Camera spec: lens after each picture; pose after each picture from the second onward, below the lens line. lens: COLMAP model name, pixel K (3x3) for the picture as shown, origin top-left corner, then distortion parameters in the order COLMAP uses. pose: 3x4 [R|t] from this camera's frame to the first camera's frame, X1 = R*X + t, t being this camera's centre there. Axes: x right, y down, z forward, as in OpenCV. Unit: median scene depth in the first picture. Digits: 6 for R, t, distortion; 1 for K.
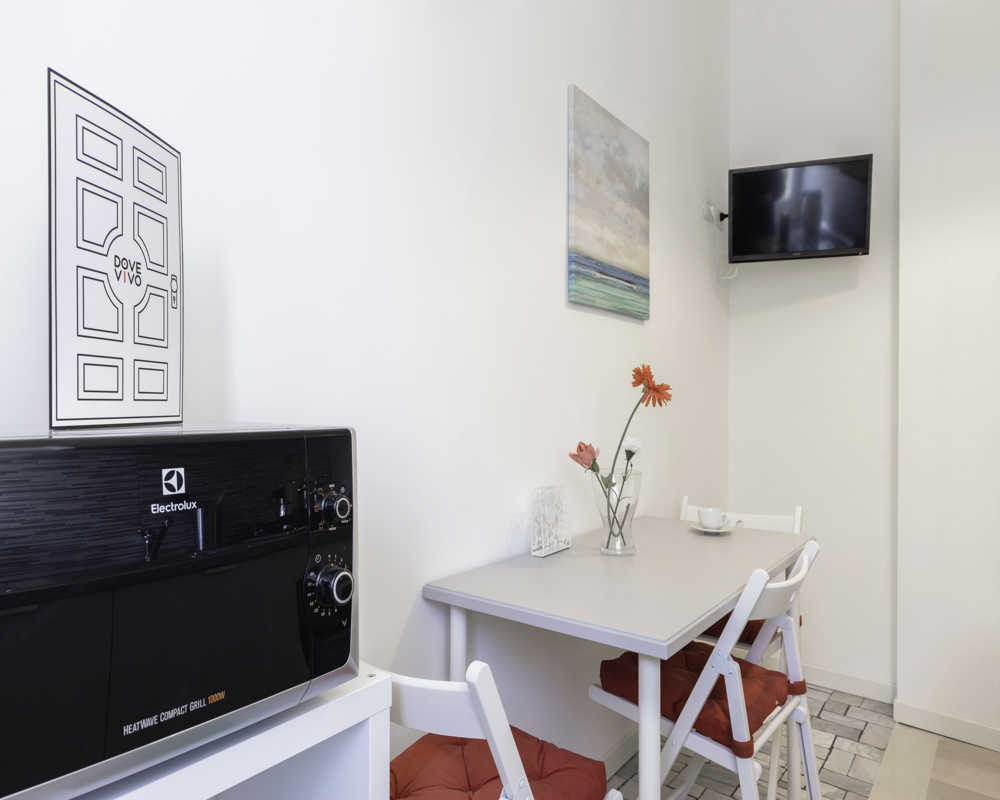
lens RADIAL K [[630.6, 0, 500.0], [0, 630.6, 400.0], [0, 0, 1]] dist [0.002052, -0.002152]
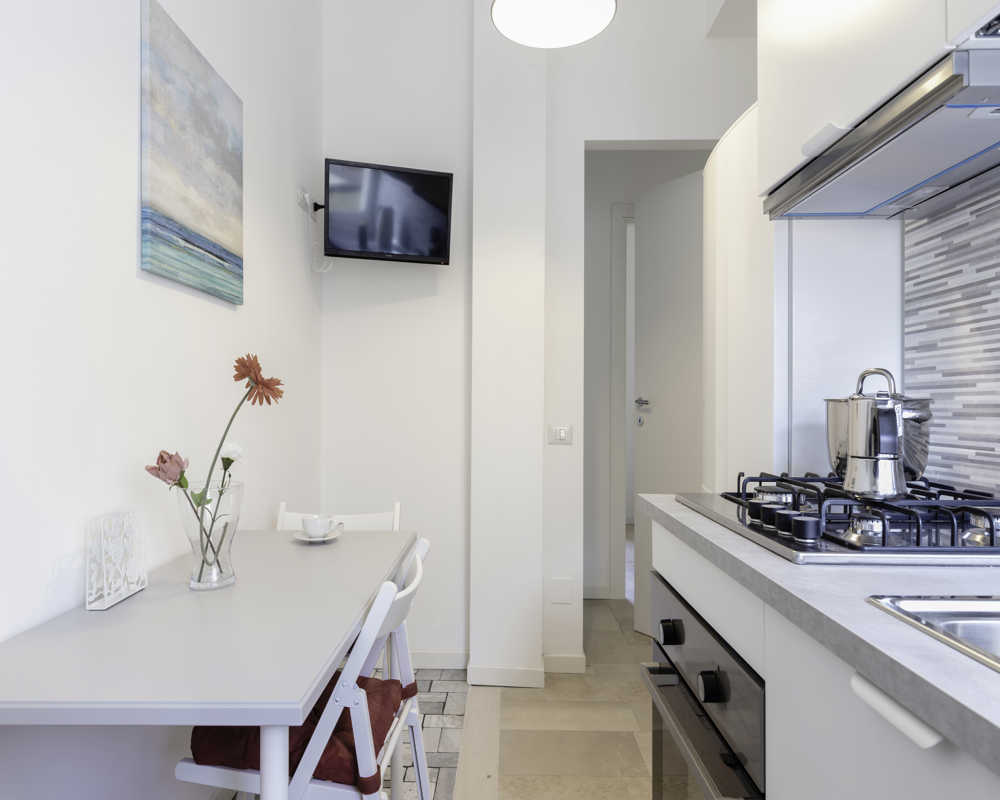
lens RADIAL K [[630.6, 0, 500.0], [0, 630.6, 400.0], [0, 0, 1]] dist [0.002052, -0.002152]
pose [[0.797610, 0.000319, 0.603173, -0.007637], [-0.002711, 0.999992, 0.003056, 0.000465], [-0.603167, -0.004073, 0.797605, 0.114477]]
